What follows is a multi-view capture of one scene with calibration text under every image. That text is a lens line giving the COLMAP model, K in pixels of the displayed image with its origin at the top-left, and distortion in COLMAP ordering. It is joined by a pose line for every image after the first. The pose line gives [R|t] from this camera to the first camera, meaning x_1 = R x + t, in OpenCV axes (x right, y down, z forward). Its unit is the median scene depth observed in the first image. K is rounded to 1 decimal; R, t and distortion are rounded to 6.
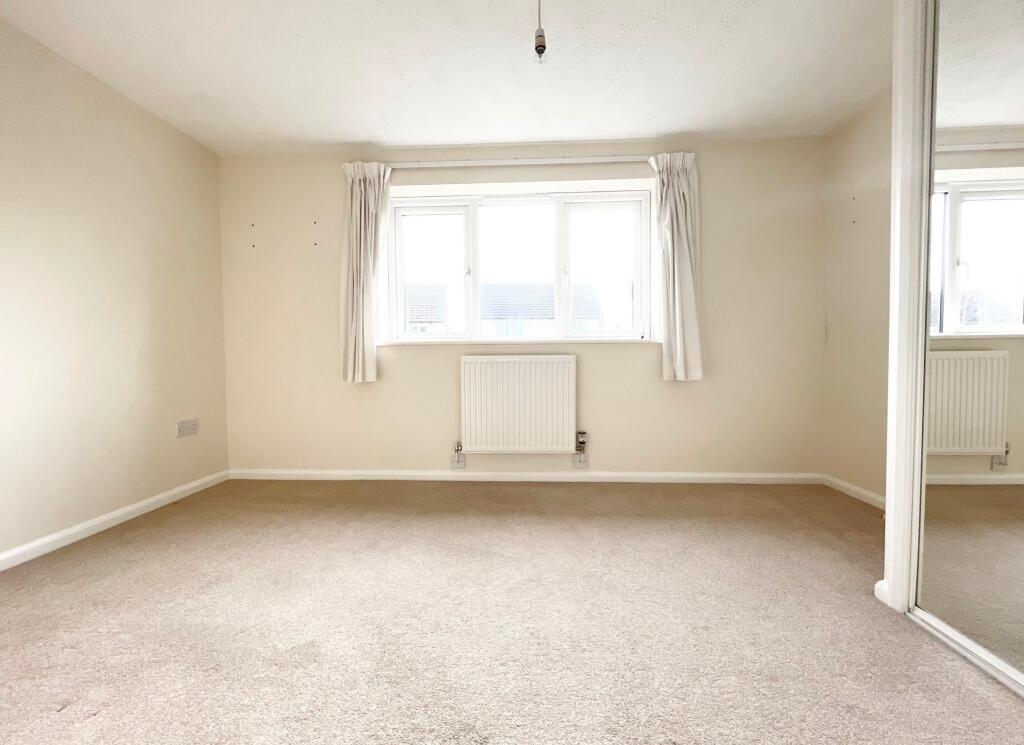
lens RADIAL K [[424.3, 0, 512.0], [0, 424.3, 372.5], [0, 0, 1]] dist [0.001870, 0.000154]
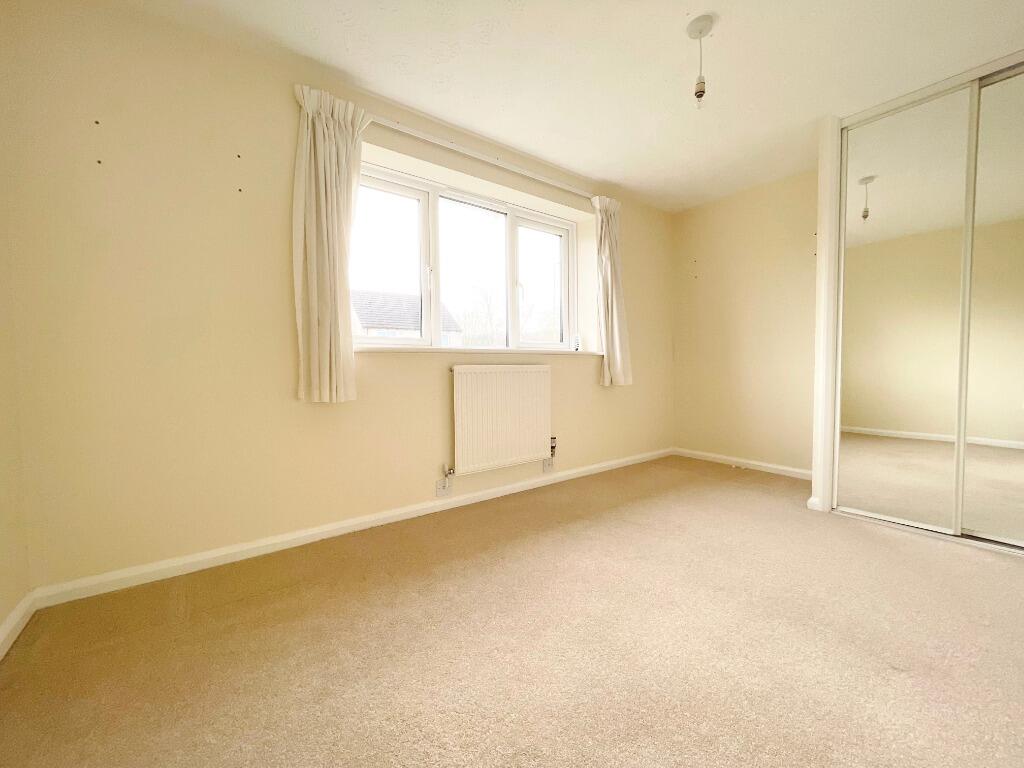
lens RADIAL K [[414.1, 0, 512.0], [0, 414.1, 384.0], [0, 0, 1]] dist [-0.001860, 0.000234]
pose [[0.758691, -0.027649, 0.650864, -0.592415], [0.026162, 0.999586, 0.011967, -0.008278], [-0.650926, 0.007948, 0.759100, 0.278375]]
